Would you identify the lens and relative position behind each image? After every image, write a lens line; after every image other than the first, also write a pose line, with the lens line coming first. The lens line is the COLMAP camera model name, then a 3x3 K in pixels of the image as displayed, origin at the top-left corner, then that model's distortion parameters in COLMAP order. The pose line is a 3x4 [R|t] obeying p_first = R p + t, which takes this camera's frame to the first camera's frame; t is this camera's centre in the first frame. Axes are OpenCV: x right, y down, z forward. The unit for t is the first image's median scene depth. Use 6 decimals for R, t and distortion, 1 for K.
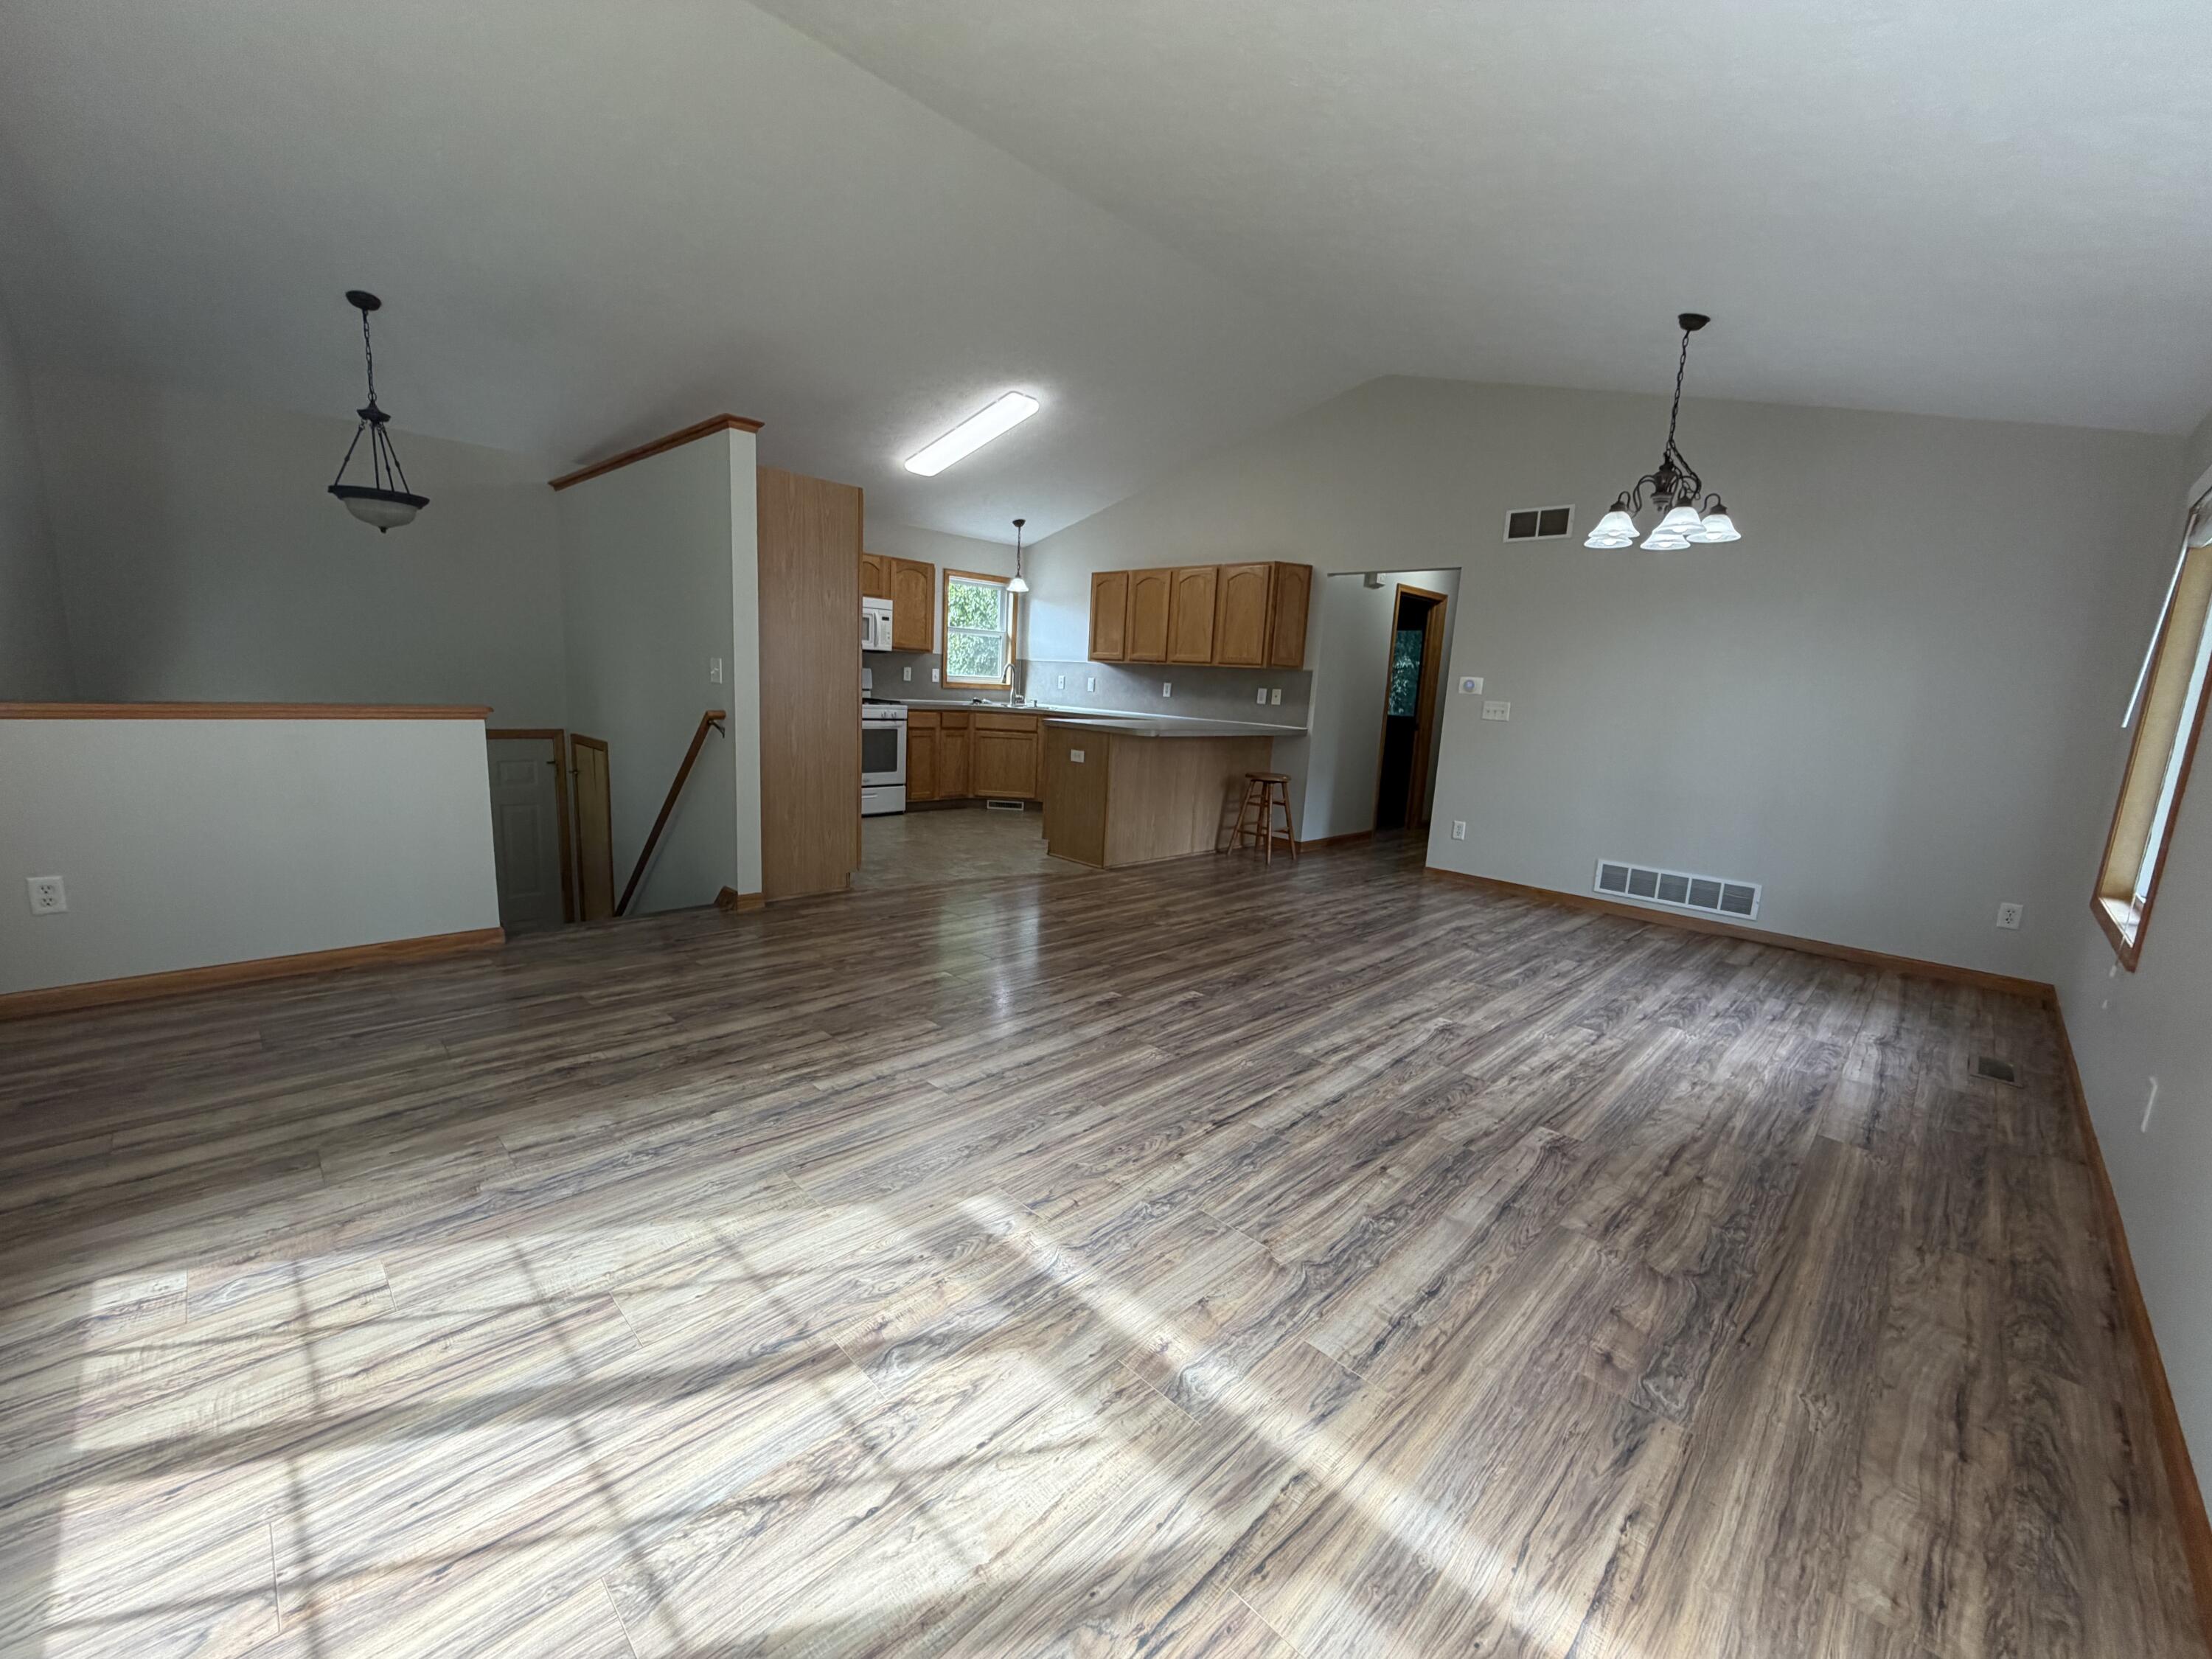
lens RADIAL K [[883.2, 0, 1097.6], [0, 883.2, 834.5], [0, 0, 1]] dist [0.000656, 0.000645]
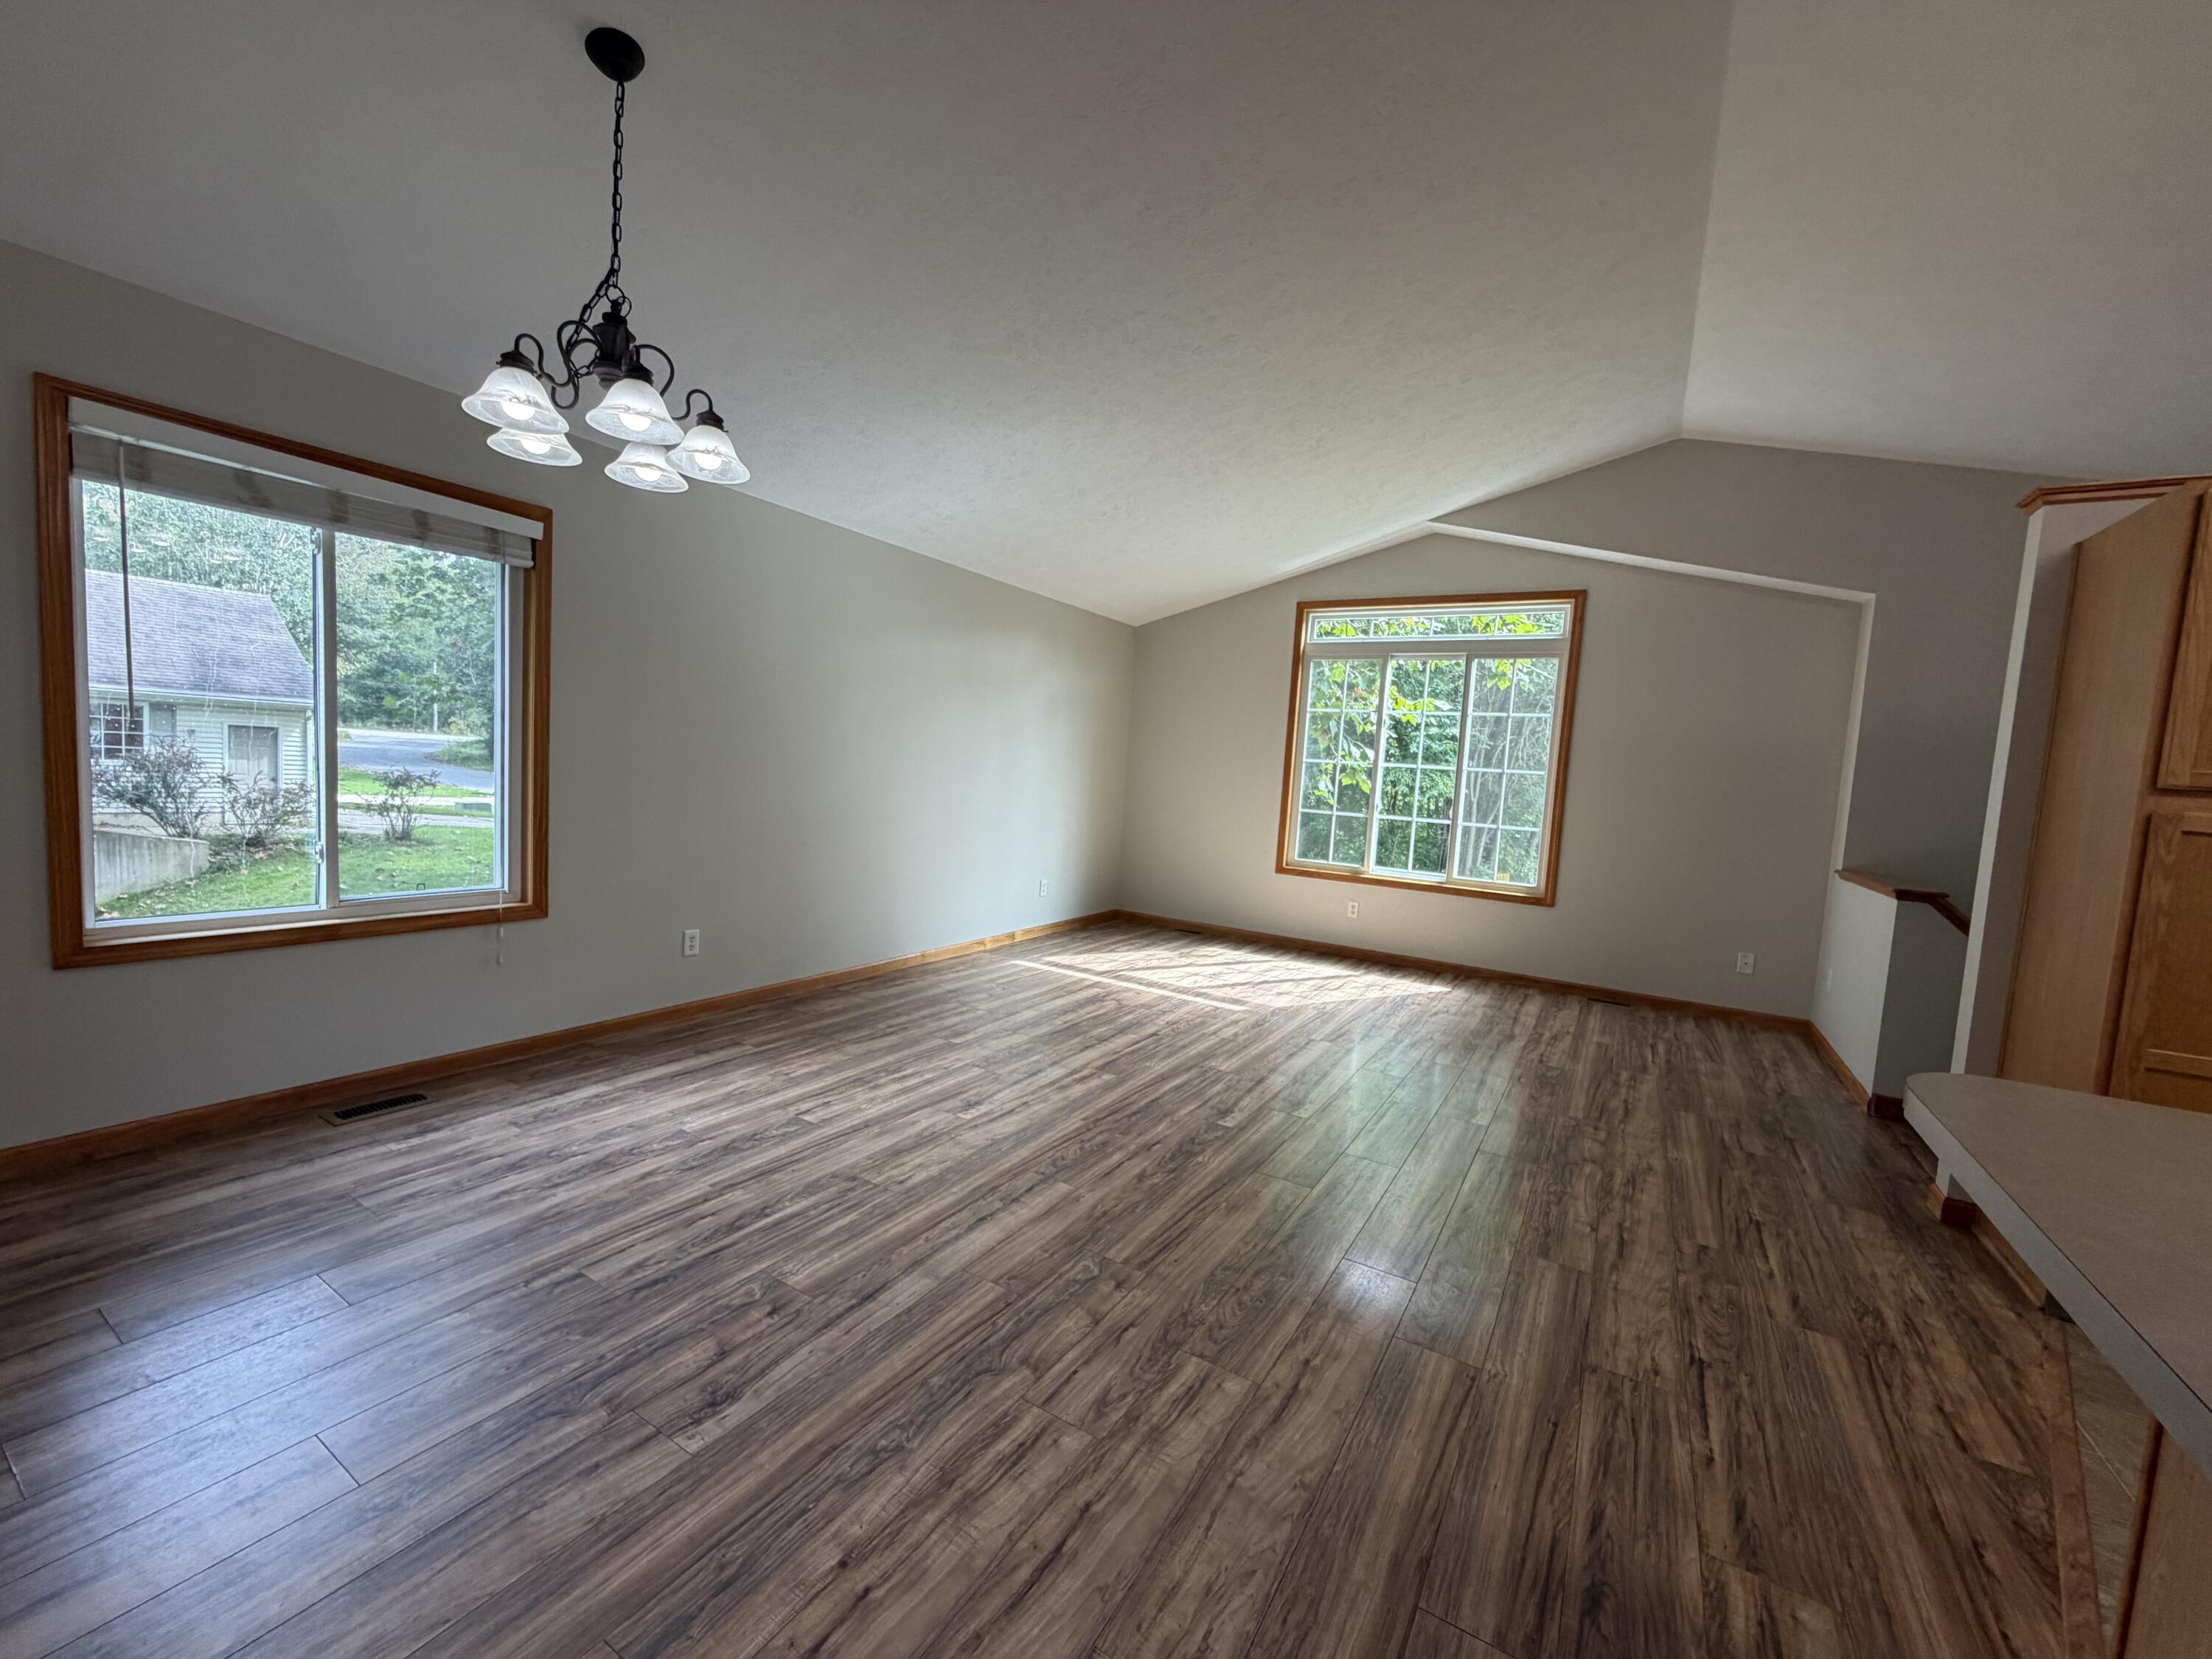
lens RADIAL K [[883.2, 0, 1097.6], [0, 883.2, 834.5], [0, 0, 1]] dist [0.000656, 0.000645]
pose [[-0.966326, -0.094332, -0.239406, 0.502298], [-0.151775, 0.960255, 0.234252, -0.312381], [0.207793, 0.262700, -0.942237, 1.807637]]
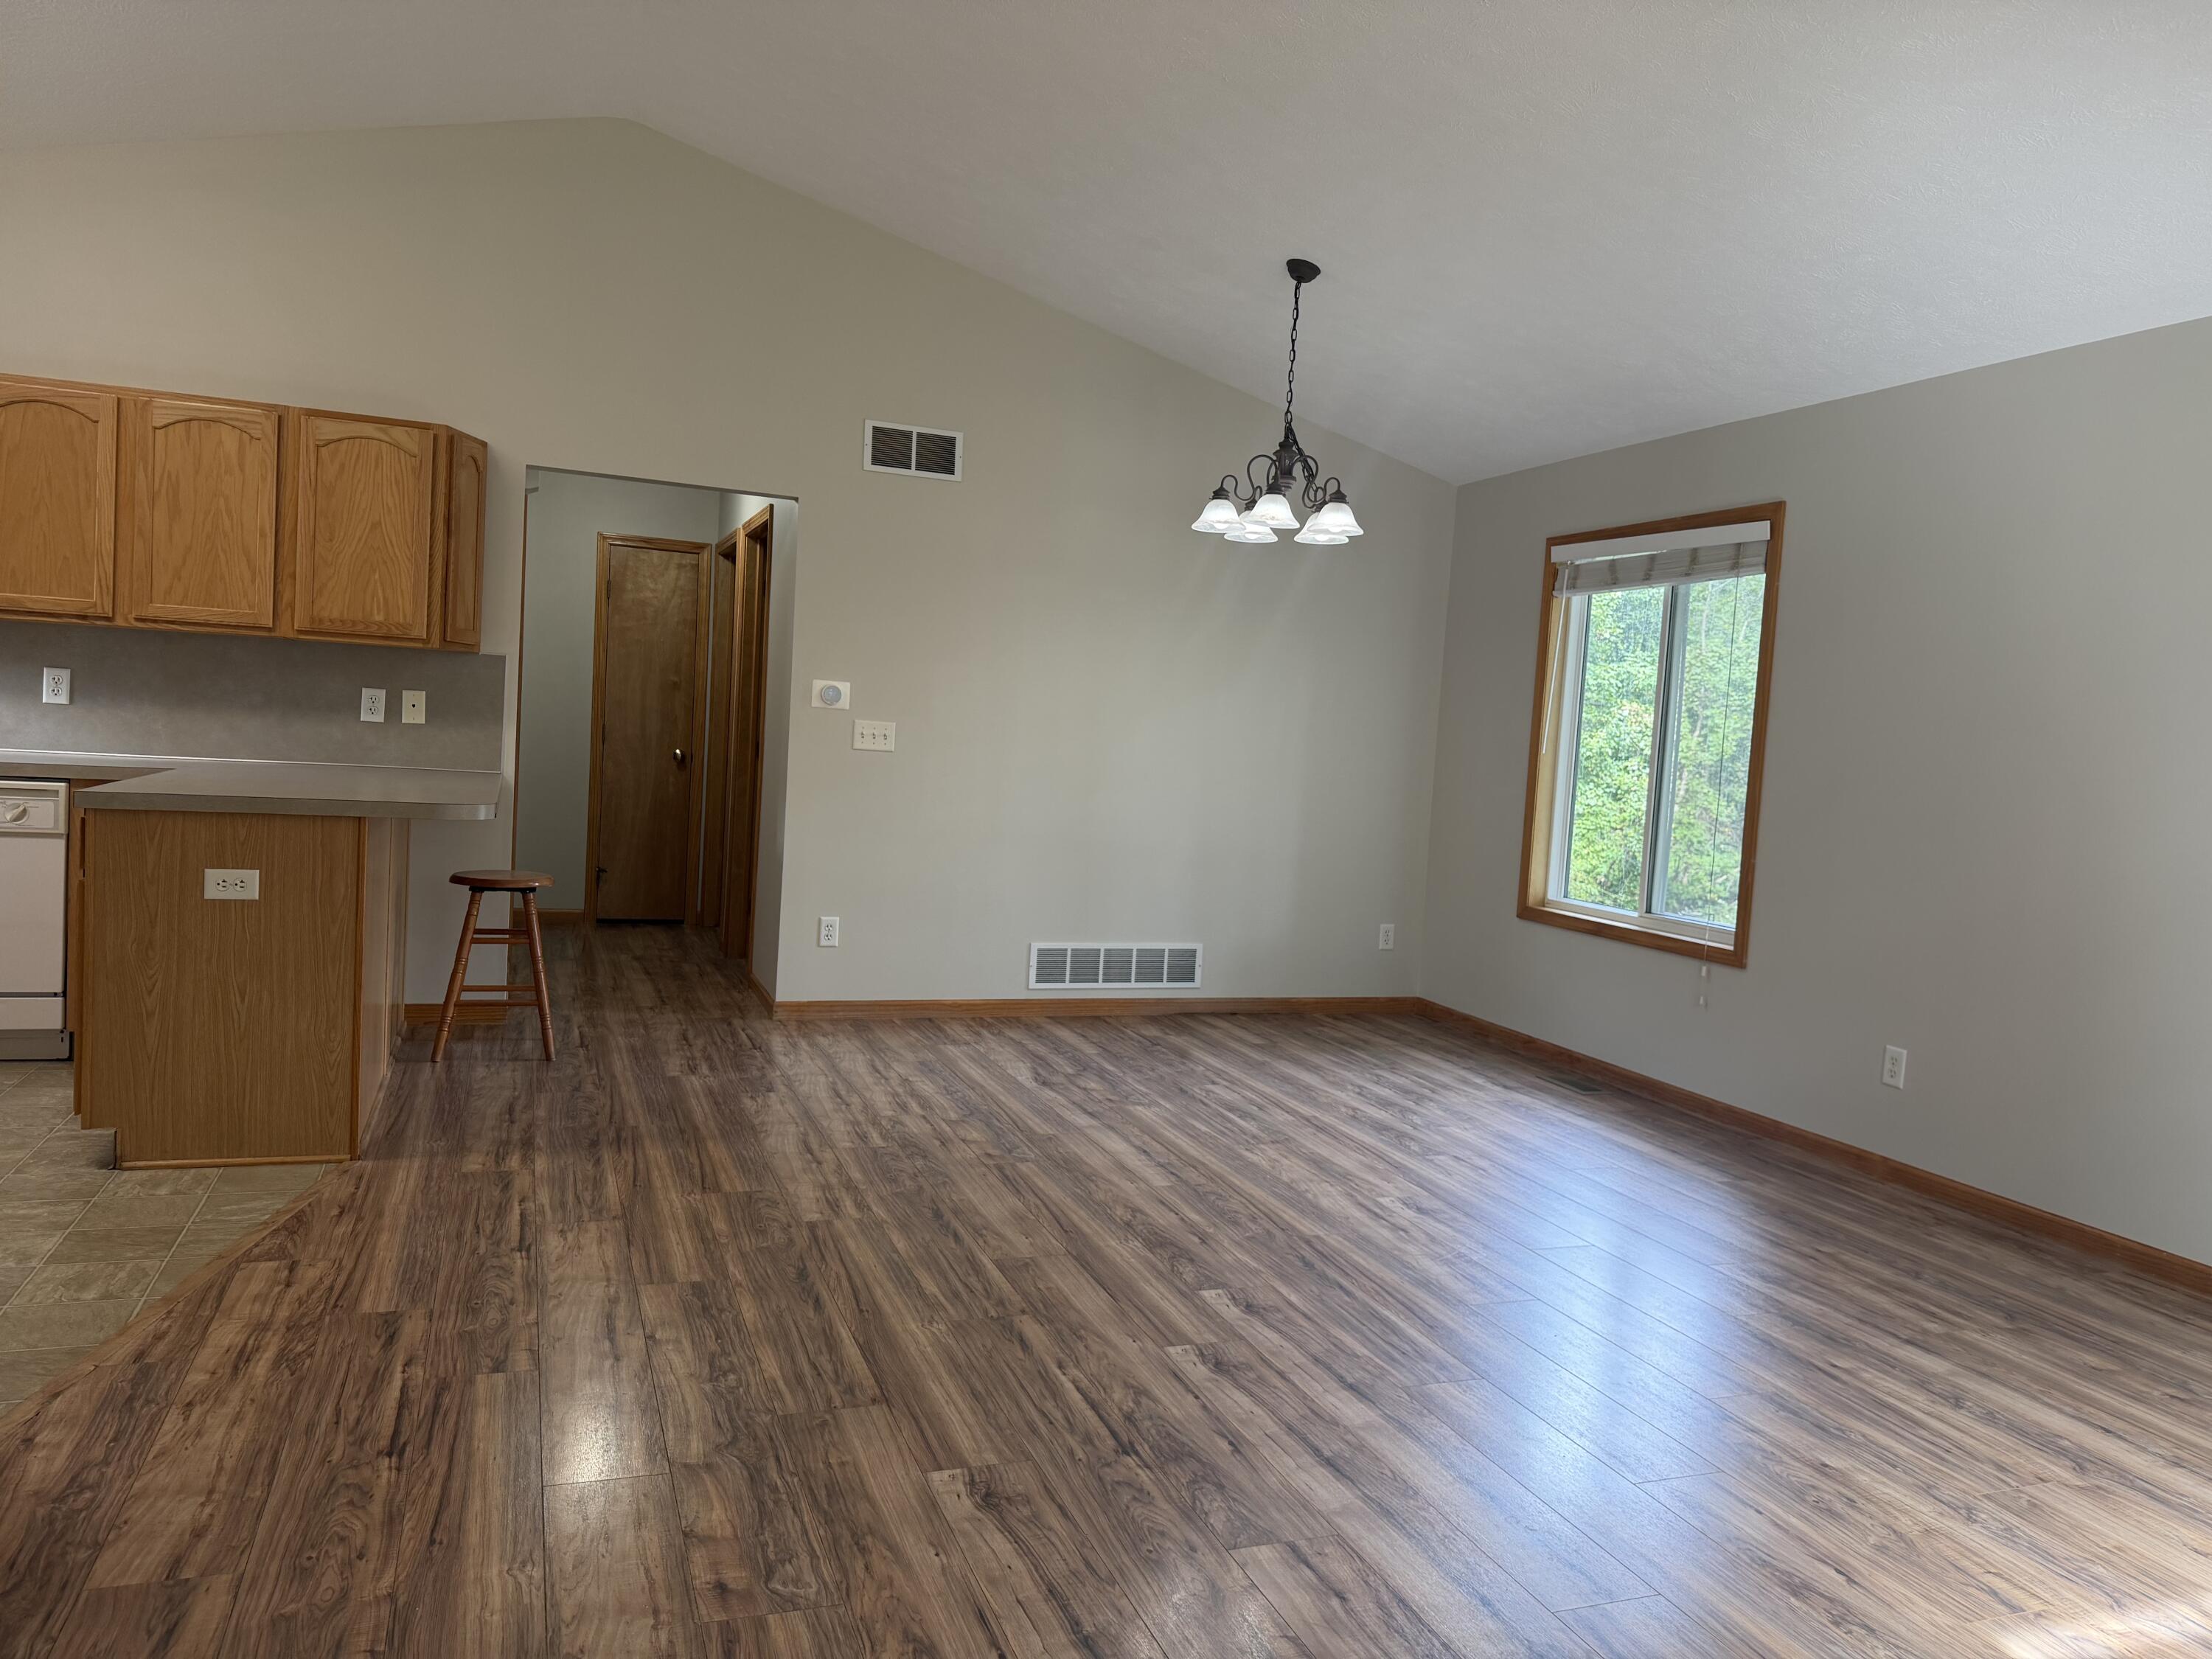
lens RADIAL K [[1536.4, 0, 1119.6], [0, 1536.4, 835.4], [0, 0, 1]] dist [0.090368, -0.132398]
pose [[0.411518, -0.088944, 0.907051, -0.786629], [0.119342, 0.991916, 0.043122, -0.157057], [-0.903554, 0.090504, 0.418806, 0.638055]]
